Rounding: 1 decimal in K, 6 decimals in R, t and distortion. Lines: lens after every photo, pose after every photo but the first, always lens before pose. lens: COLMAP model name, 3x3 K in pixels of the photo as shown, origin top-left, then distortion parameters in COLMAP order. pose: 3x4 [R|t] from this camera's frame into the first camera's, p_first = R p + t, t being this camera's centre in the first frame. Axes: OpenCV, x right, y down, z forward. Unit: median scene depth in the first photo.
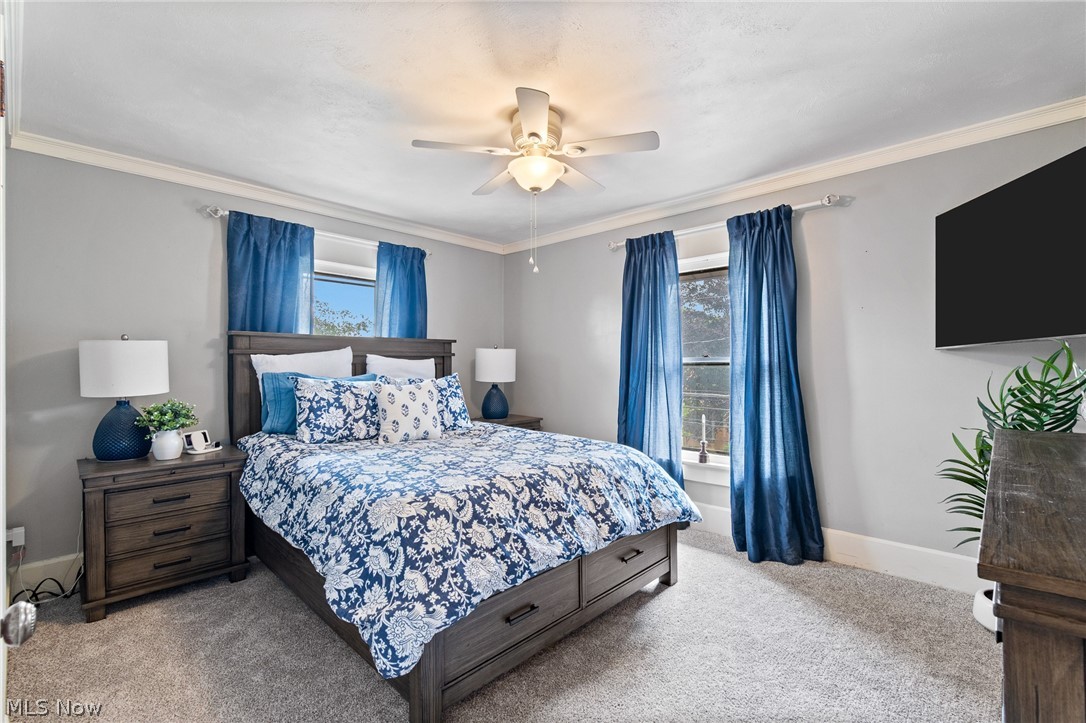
lens RADIAL K [[483.0, 0, 549.7], [0, 483.0, 363.3], [0, 0, 1]] dist [0.002003, 0.000428]
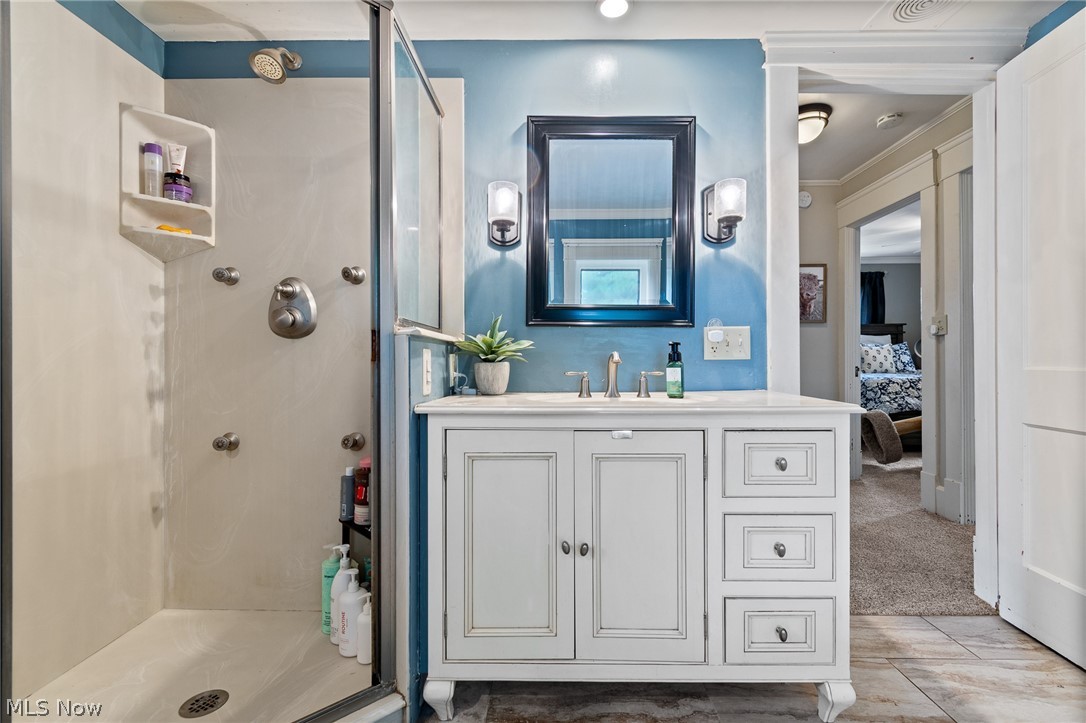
lens RADIAL K [[483.0, 0, 549.7], [0, 483.0, 363.3], [0, 0, 1]] dist [0.002003, 0.000428]
pose [[0.664563, -0.000552, -0.747232, 0.285838], [0.002537, 0.999996, 0.001518, 0.100113], [0.747228, -0.002904, 0.664562, -1.250799]]
